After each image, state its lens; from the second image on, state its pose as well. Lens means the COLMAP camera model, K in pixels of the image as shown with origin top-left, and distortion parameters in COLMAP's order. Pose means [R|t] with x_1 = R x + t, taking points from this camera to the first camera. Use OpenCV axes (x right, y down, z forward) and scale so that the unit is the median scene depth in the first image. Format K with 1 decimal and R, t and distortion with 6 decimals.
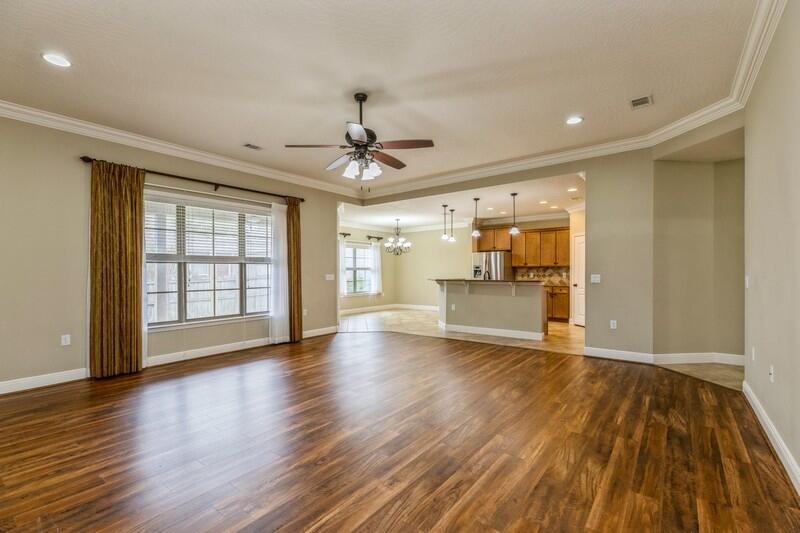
lens RADIAL K [[360.5, 0, 402.4], [0, 360.5, 274.1], [0, 0, 1]] dist [0.009980, -0.003236]
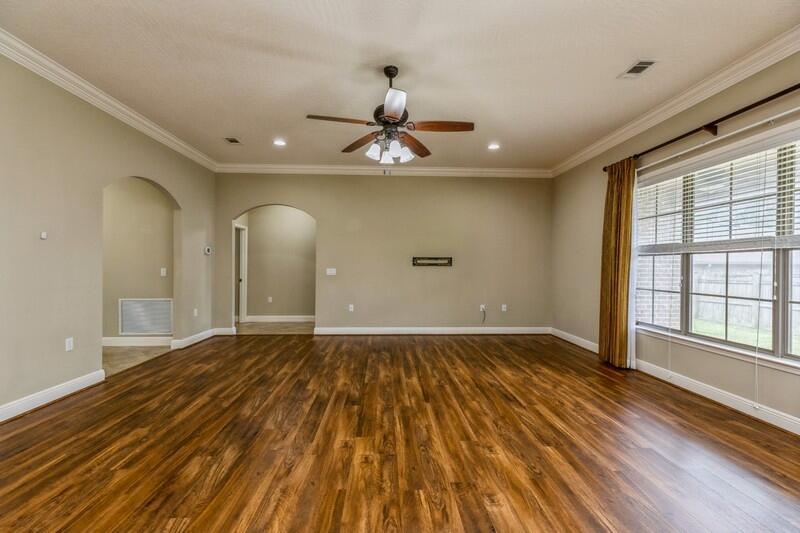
lens RADIAL K [[360.5, 0, 396.1], [0, 360.5, 266.2], [0, 0, 1]] dist [0.009980, -0.003236]
pose [[-0.774672, 0.002535, -0.632358, 0.271536], [-0.006585, 0.999905, 0.012076, -0.009930], [0.632329, 0.013519, -0.774582, 1.056994]]
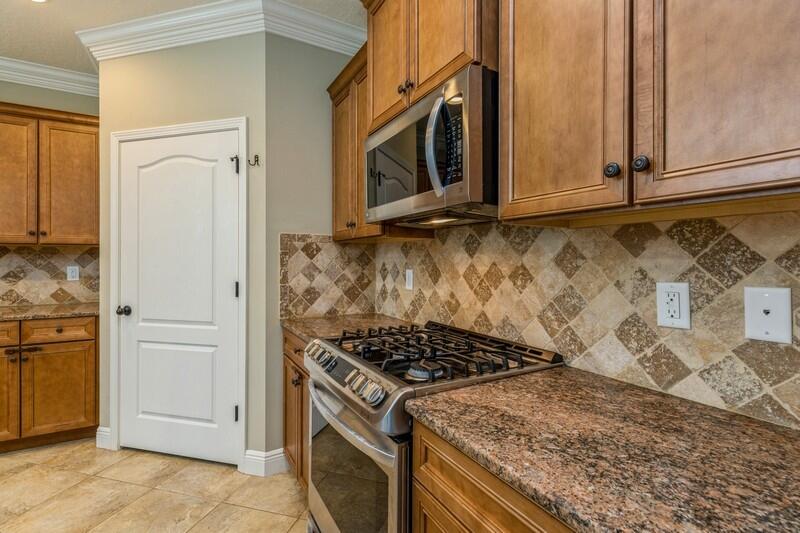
lens RADIAL K [[368.3, 0, 395.9], [0, 368.3, 259.2], [0, 0, 1]] dist [0.008278, -0.002280]
pose [[0.394586, 0.006135, 0.918838, 0.412386], [0.005352, 0.999945, -0.008974, -0.008715], [-0.918843, 0.008459, 0.394532, 0.962489]]
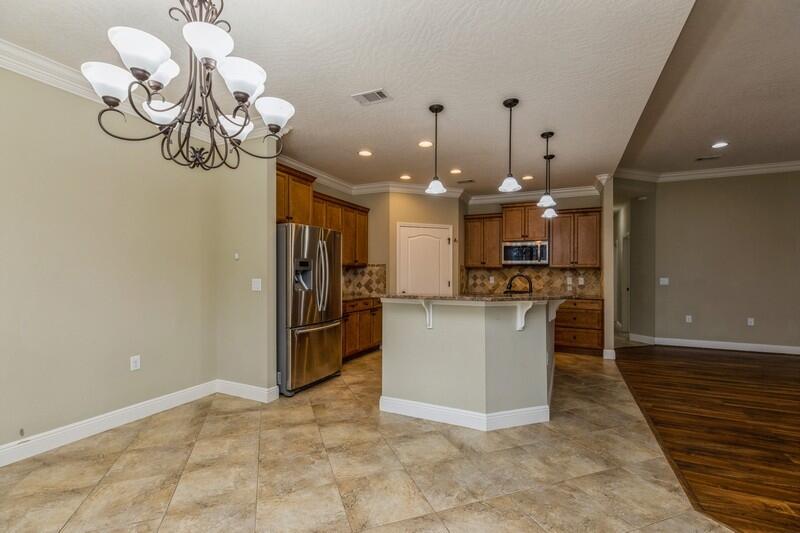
lens RADIAL K [[360.5, 0, 396.8], [0, 360.5, 269.0], [0, 0, 1]] dist [0.009980, -0.003236]
pose [[-0.212236, 0.013110, 0.977130, -0.317287], [0.003405, 0.999914, -0.012676, -0.012623], [-0.977212, 0.000636, -0.212263, 1.635295]]
